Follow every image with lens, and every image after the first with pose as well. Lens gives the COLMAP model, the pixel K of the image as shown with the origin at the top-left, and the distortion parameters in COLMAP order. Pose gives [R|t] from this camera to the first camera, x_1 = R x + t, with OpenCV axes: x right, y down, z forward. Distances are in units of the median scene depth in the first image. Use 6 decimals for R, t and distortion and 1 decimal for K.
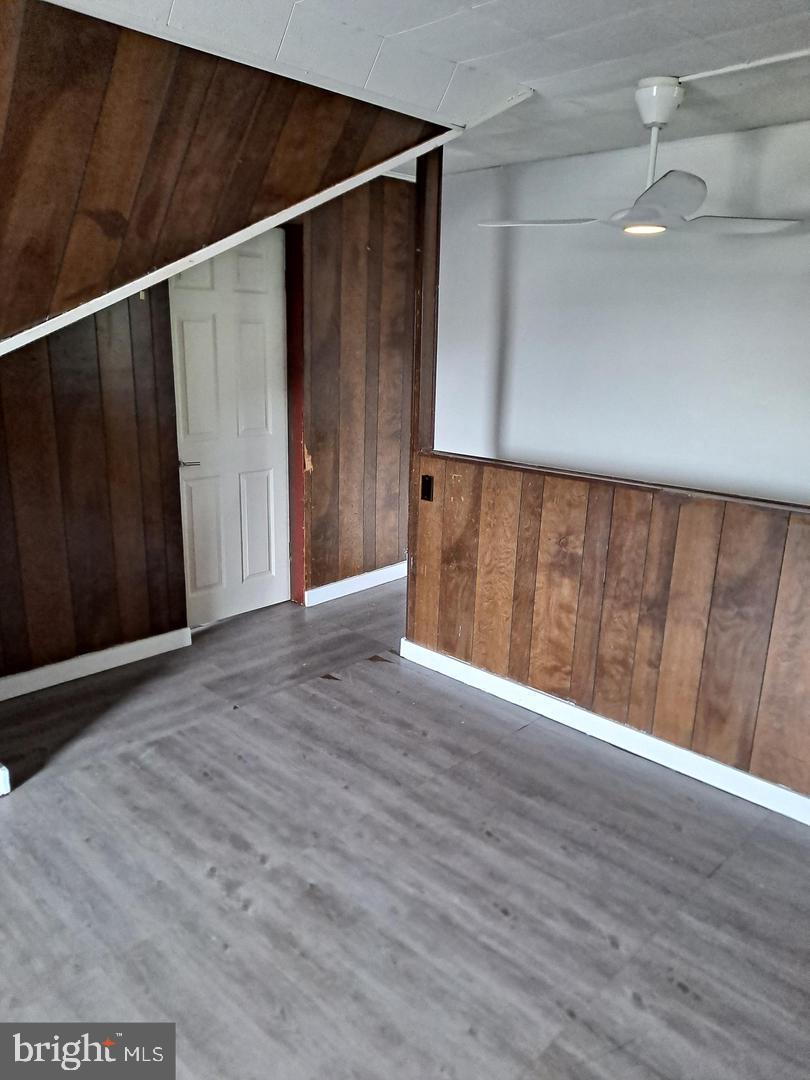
lens RADIAL K [[804.2, 0, 401.2], [0, 804.2, 543.4], [0, 0, 1]] dist [0.046411, -0.036999]
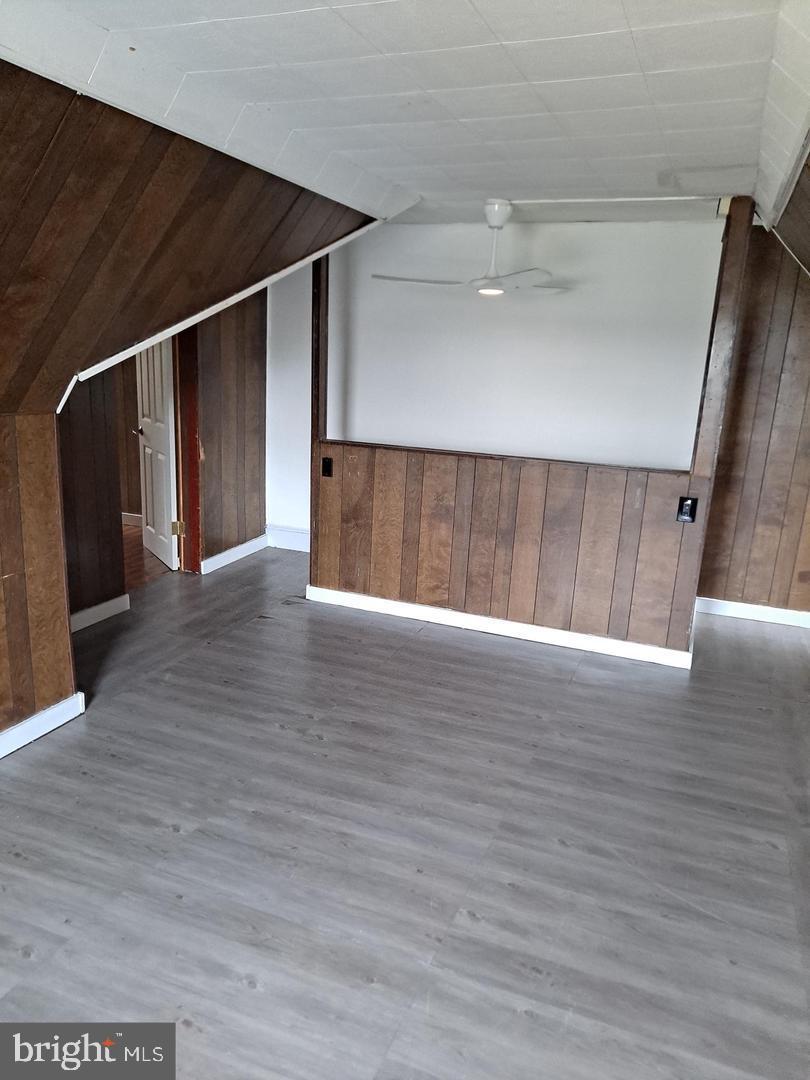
lens RADIAL K [[804.2, 0, 404.4], [0, 804.2, 540.0], [0, 0, 1]] dist [0.046411, -0.036999]
pose [[0.922301, -0.072552, 0.379601, -0.410873], [0.074757, 0.997162, 0.008952, 0.055256], [-0.379173, 0.020121, 0.925107, -0.314606]]
